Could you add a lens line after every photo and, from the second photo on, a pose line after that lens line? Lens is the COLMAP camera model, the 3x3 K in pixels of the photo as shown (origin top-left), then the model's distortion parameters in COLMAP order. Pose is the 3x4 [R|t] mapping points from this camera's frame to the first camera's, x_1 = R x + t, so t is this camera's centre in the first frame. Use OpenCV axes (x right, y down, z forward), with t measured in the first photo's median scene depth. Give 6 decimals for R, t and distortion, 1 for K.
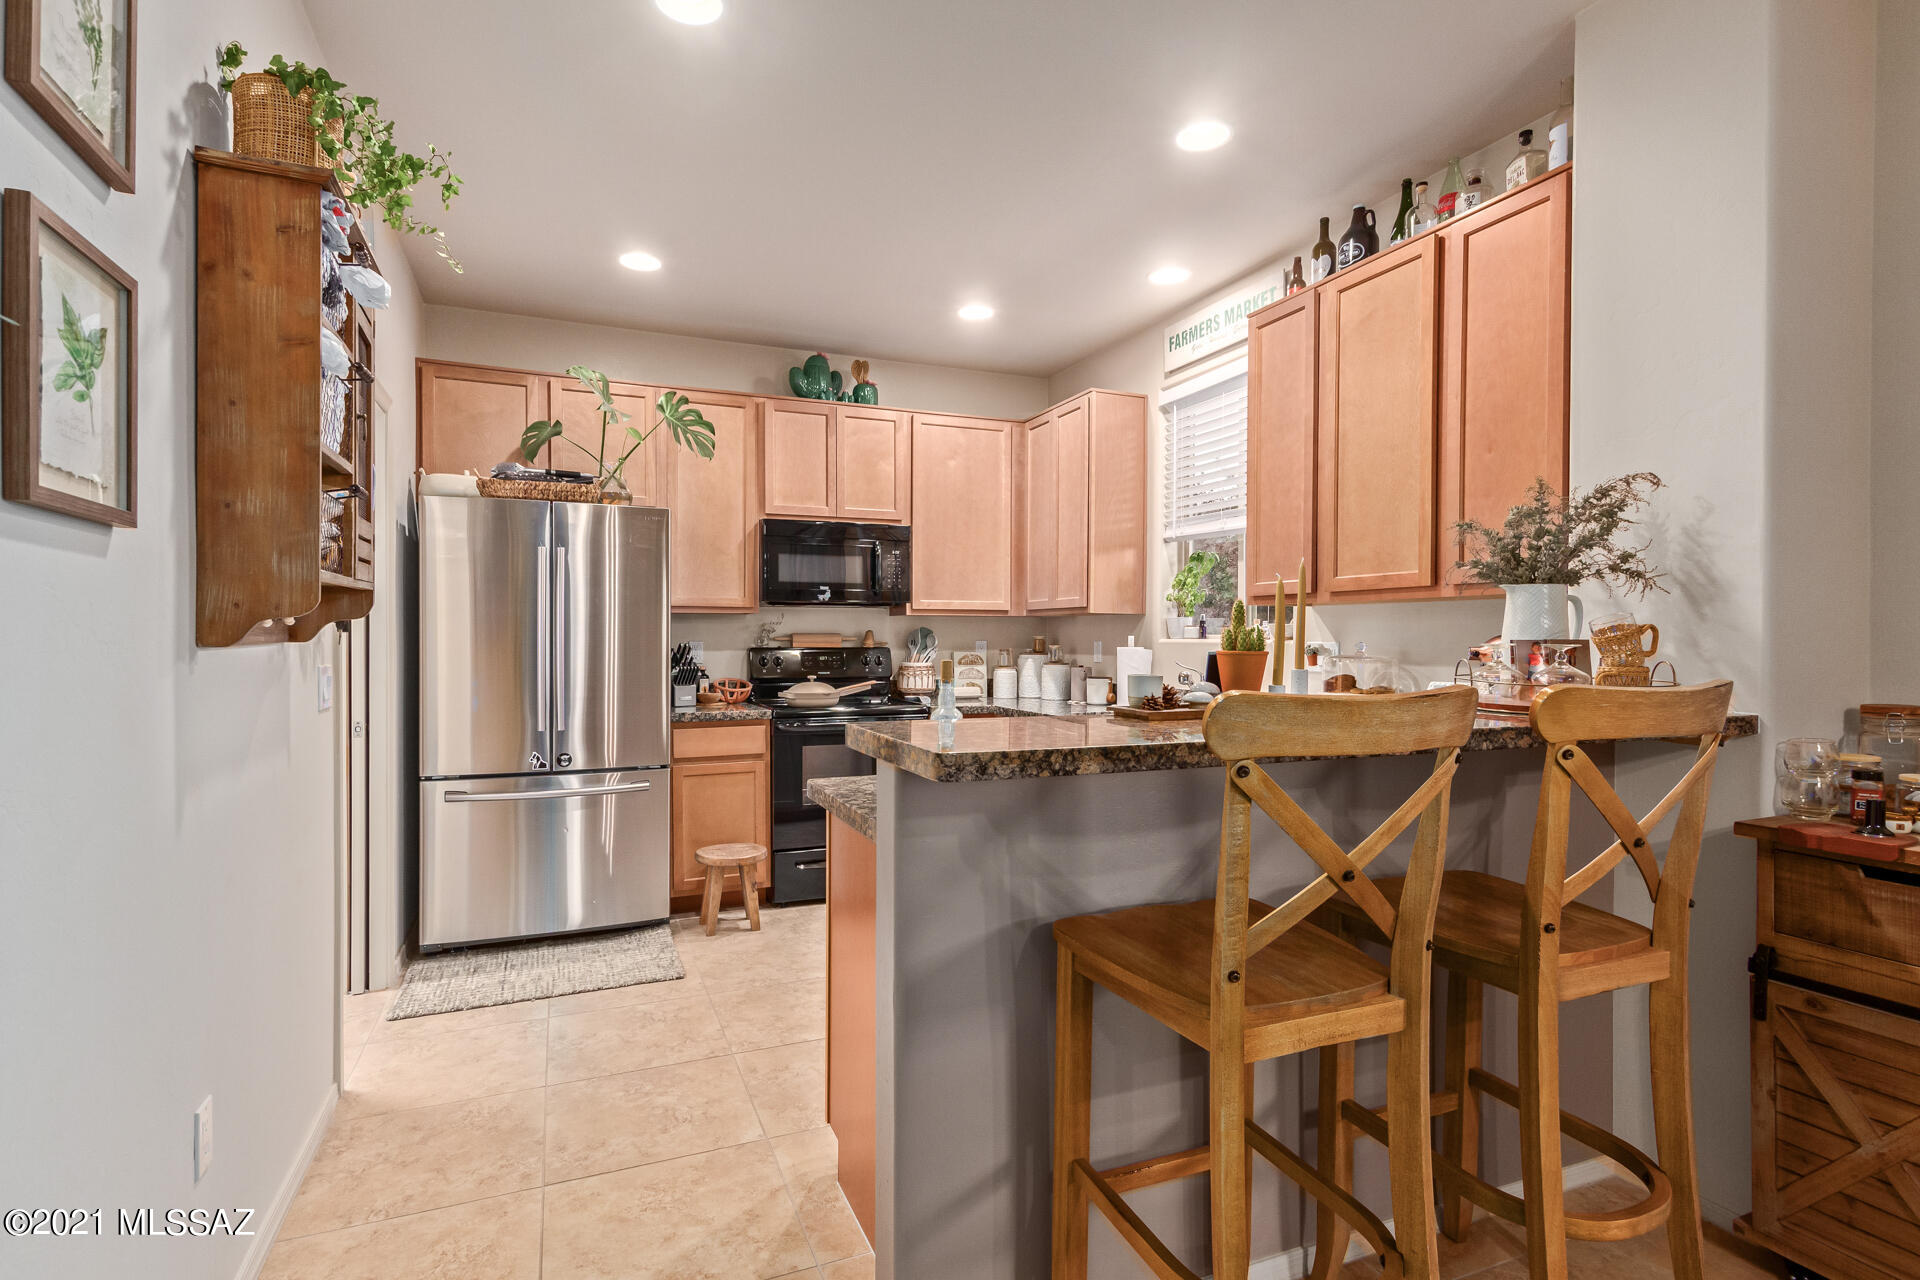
lens RADIAL K [[941.1, 0, 952.8], [0, 941.1, 660.2], [0, 0, 1]] dist [0.012845, -0.000903]
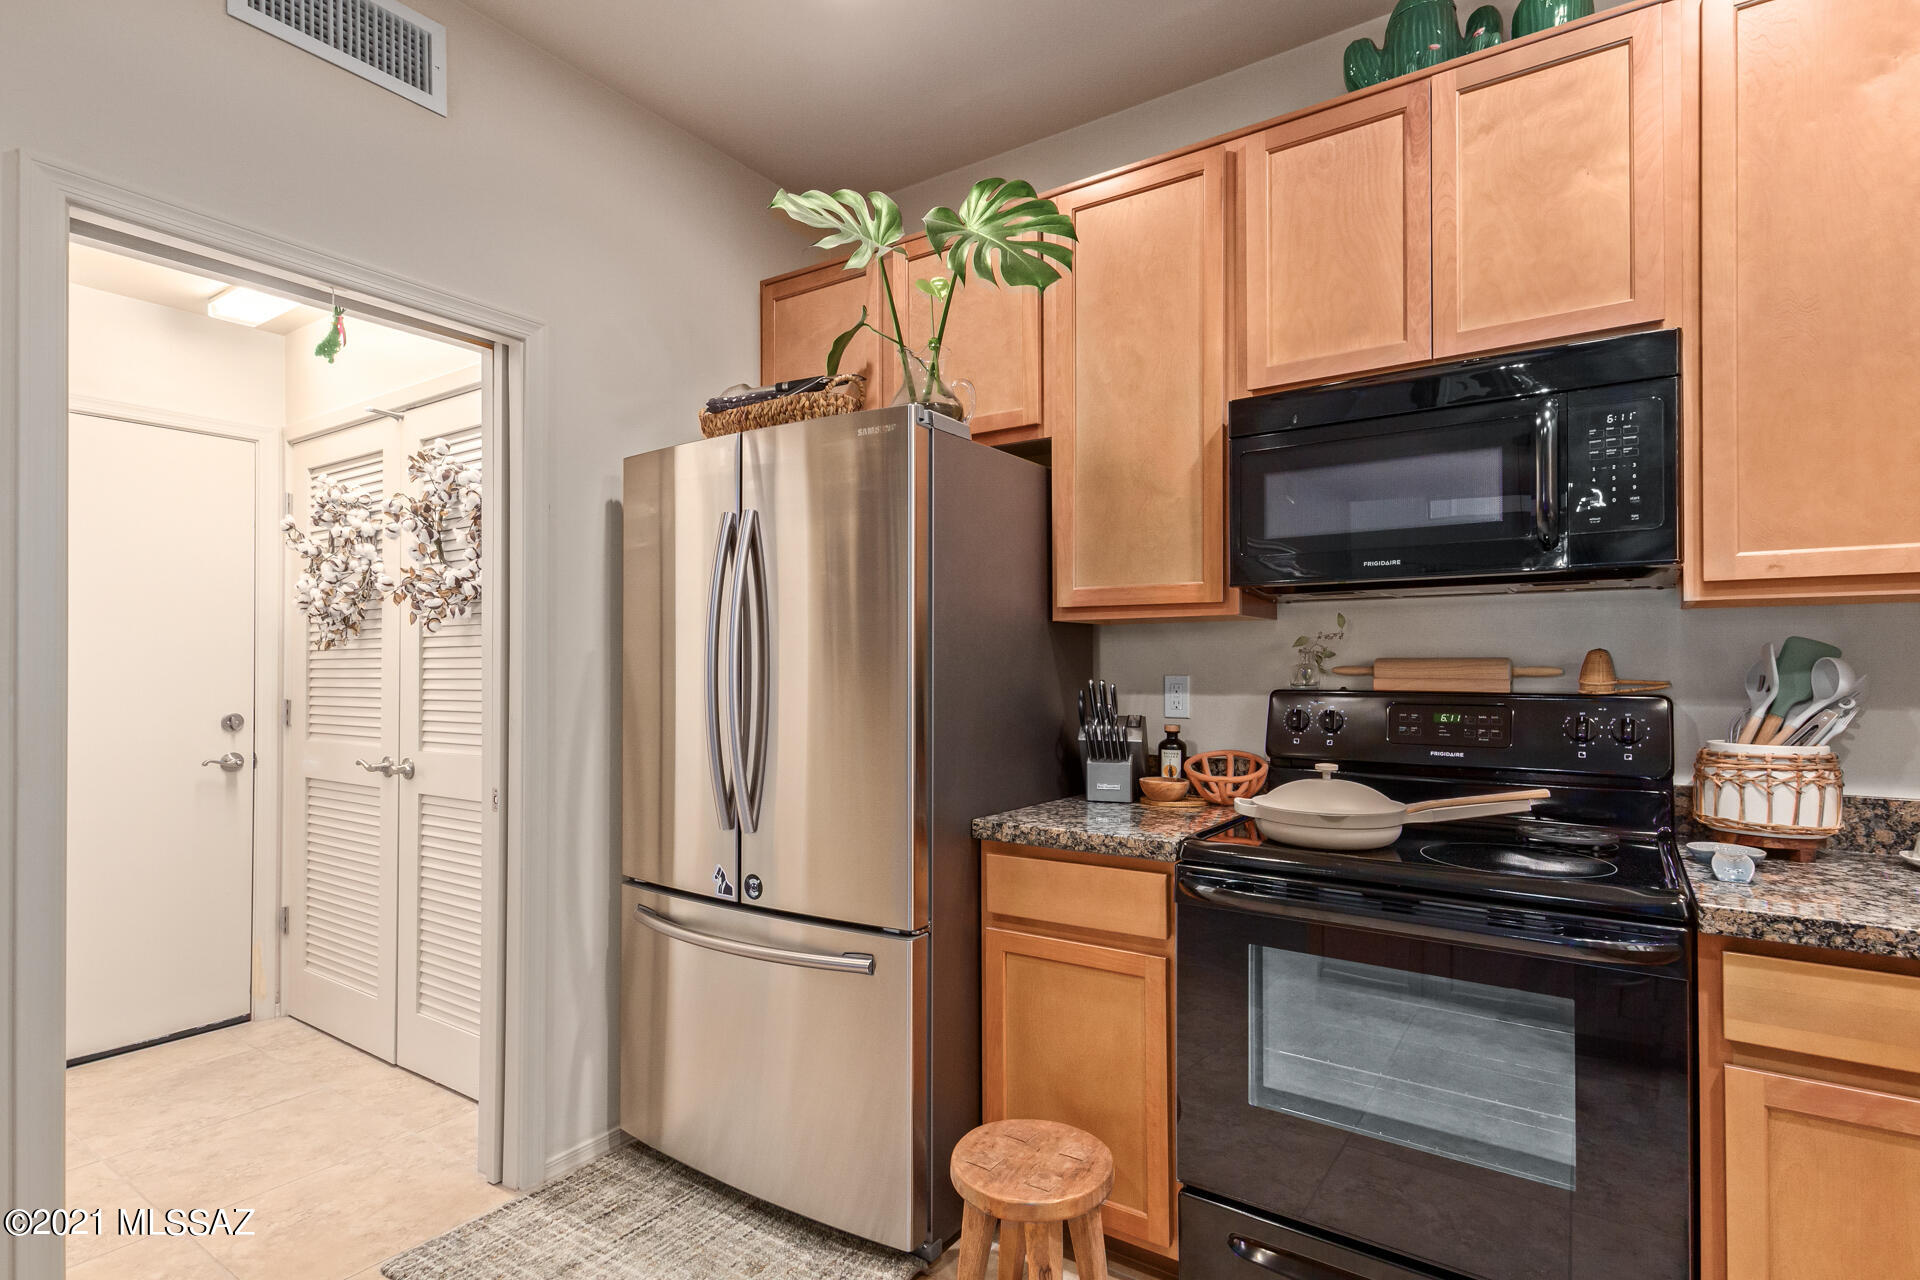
lens RADIAL K [[941.1, 0, 952.8], [0, 941.1, 660.2], [0, 0, 1]] dist [0.012845, -0.000903]
pose [[0.543396, -0.006367, -0.839452, 0.097680], [-0.020412, 0.999575, -0.020794, -0.015412], [0.839228, 0.028435, 0.543035, 0.627467]]
